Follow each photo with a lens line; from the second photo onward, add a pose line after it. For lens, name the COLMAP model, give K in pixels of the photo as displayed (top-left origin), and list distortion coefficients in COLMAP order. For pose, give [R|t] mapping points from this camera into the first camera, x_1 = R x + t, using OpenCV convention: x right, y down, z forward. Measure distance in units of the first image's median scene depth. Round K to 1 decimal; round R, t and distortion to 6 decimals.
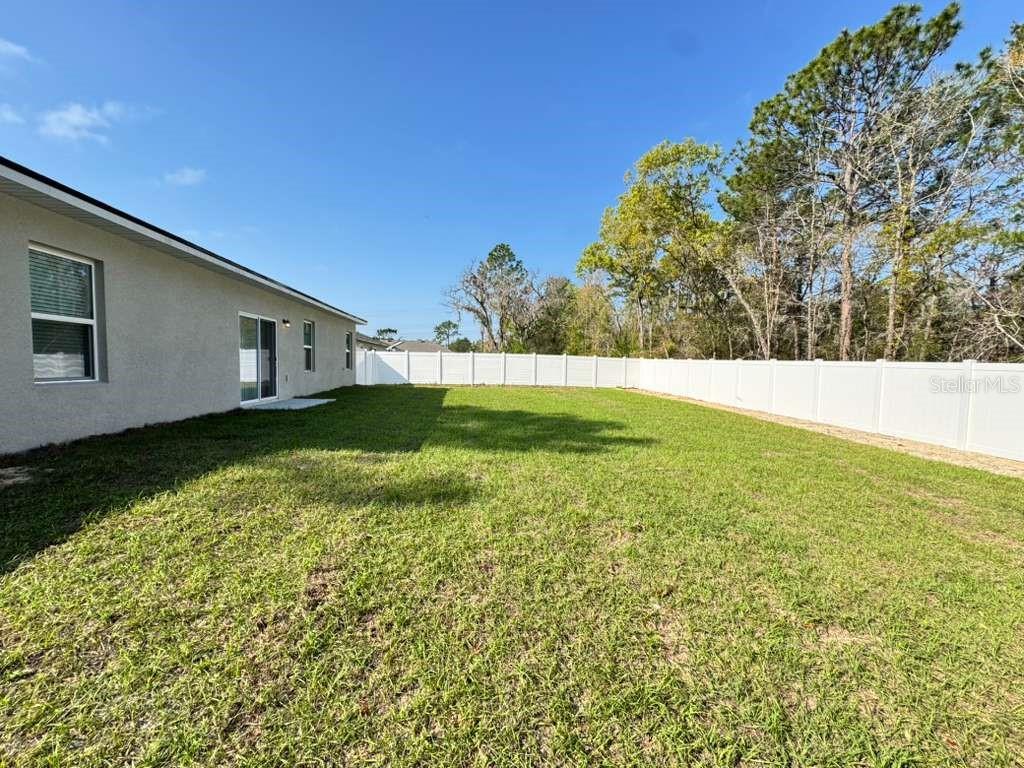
lens RADIAL K [[408.7, 0, 511.1], [0, 408.7, 383.1], [0, 0, 1]] dist [-0.000589, -0.000286]
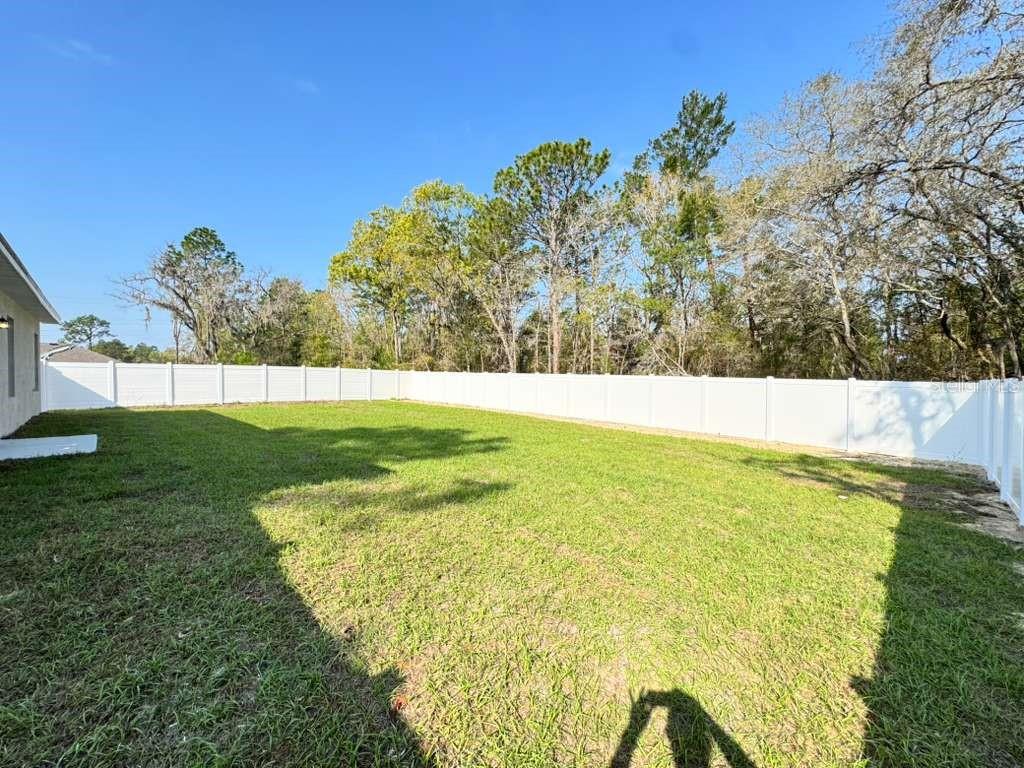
lens RADIAL K [[410.5, 0, 511.0], [0, 410.5, 383.5], [0, 0, 1]] dist [-0.001492, -0.000411]
pose [[0.781716, -0.019730, 0.623323, -0.142136], [0.035121, 0.999306, -0.012415, -0.005747], [-0.622645, 0.031596, 0.781866, 0.004408]]
